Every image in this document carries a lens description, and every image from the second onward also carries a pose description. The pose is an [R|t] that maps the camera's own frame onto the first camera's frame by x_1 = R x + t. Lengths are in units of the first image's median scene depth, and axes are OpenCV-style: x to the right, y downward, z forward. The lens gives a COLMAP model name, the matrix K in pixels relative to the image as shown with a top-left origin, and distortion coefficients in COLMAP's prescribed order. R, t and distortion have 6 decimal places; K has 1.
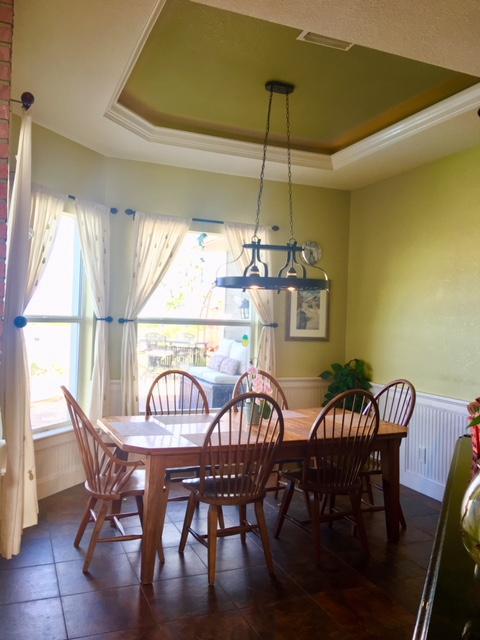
lens RADIAL K [[541.4, 0, 240.1], [0, 541.4, 319.7], [0, 0, 1]] dist [-0.016794, -0.003959]
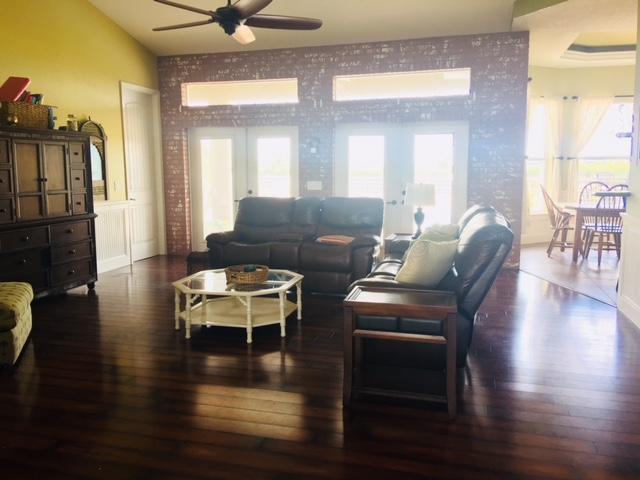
lens RADIAL K [[541.4, 0, 320.1], [0, 541.4, 240.2], [0, 0, 1]] dist [-0.016794, -0.003959]
pose [[0.794894, 0.062237, -0.603547, 0.234132], [0.050628, 0.984453, 0.168195, -0.076322], [0.604632, -0.164254, 0.779385, -0.987675]]
